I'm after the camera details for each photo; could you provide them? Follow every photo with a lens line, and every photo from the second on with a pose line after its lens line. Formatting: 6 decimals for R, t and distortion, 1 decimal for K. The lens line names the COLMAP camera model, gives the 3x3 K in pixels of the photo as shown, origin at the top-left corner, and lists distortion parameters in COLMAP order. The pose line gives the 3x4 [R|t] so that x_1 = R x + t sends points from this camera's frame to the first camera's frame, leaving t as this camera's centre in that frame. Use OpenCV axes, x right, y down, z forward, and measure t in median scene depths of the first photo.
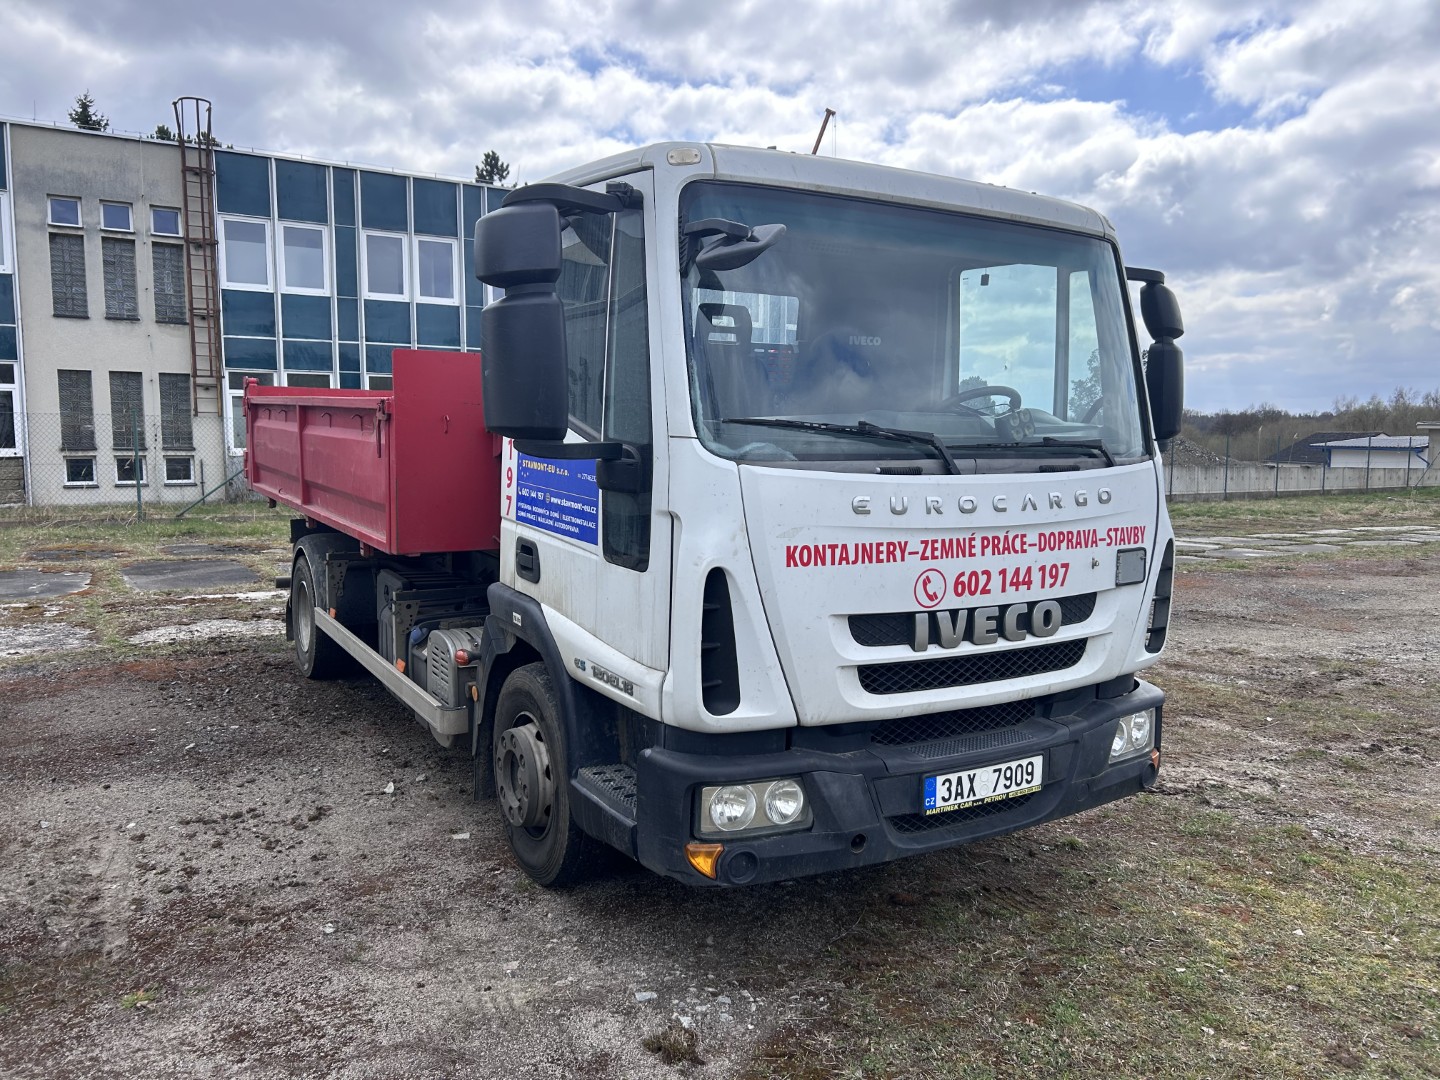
lens RADIAL K [[1103.3, 0, 732.3], [0, 1103.3, 539.5], [0, 0, 1]] dist [0.060712, -0.066979]
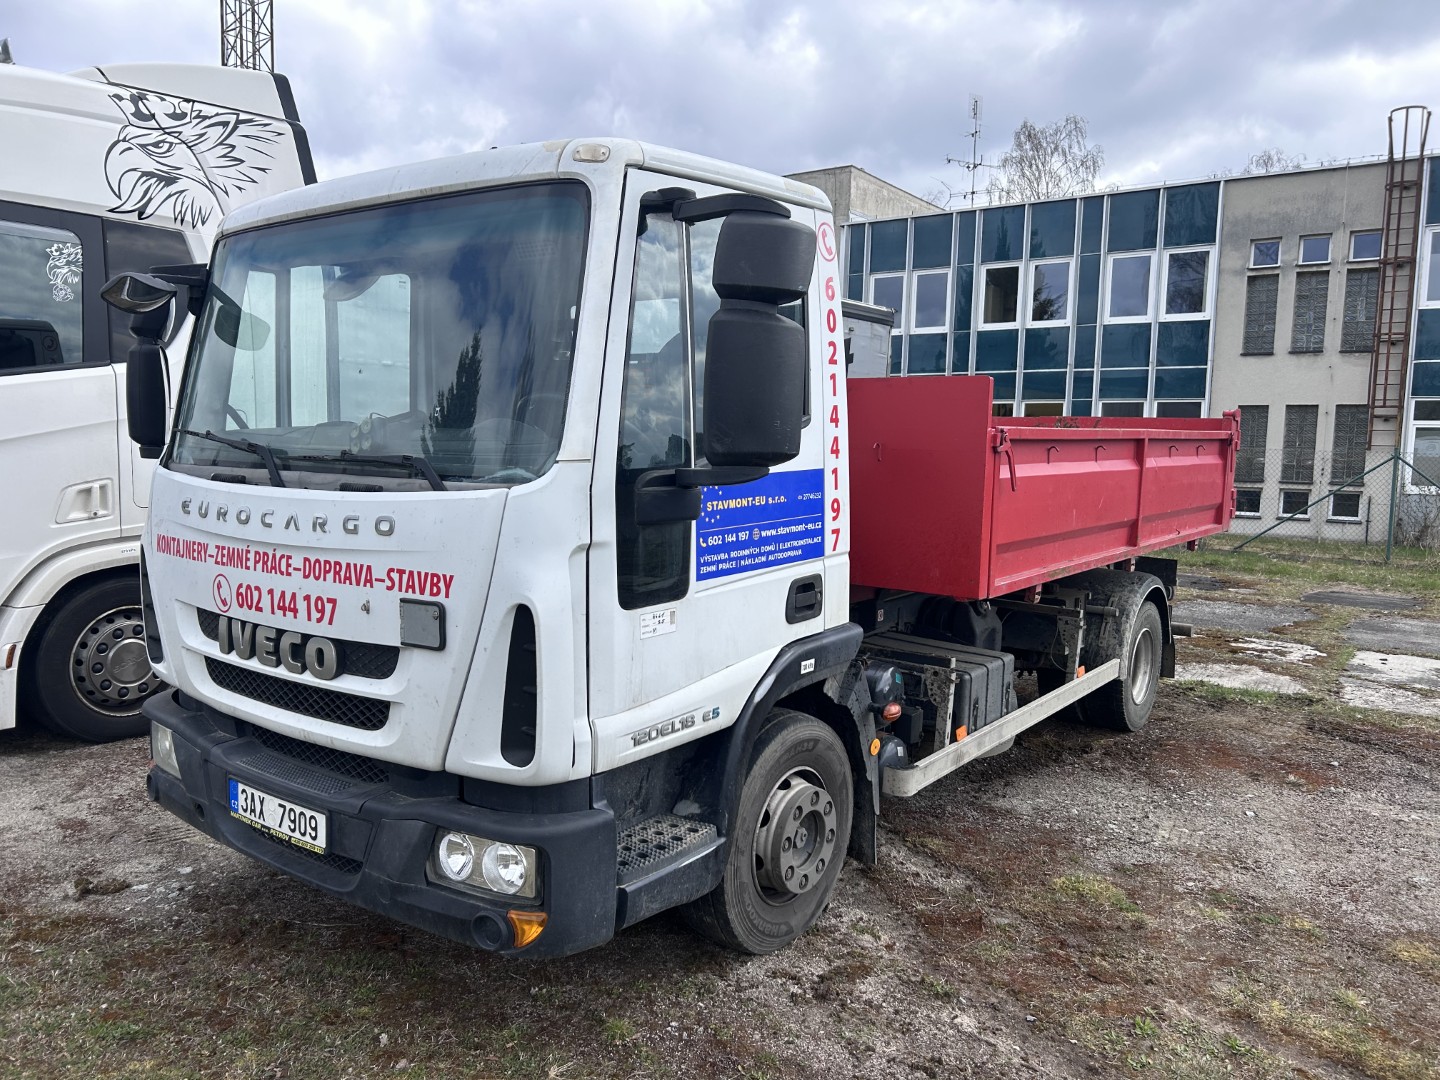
lens RADIAL K [[1103.3, 0, 720.2], [0, 1103.3, 547.5], [0, 0, 1]] dist [0.060712, -0.066979]
pose [[0.349954, 0.087087, -0.932710, 1.185801], [-0.111631, 0.992451, 0.050781, -0.093143], [0.930092, 0.086348, 0.357034, 0.960535]]
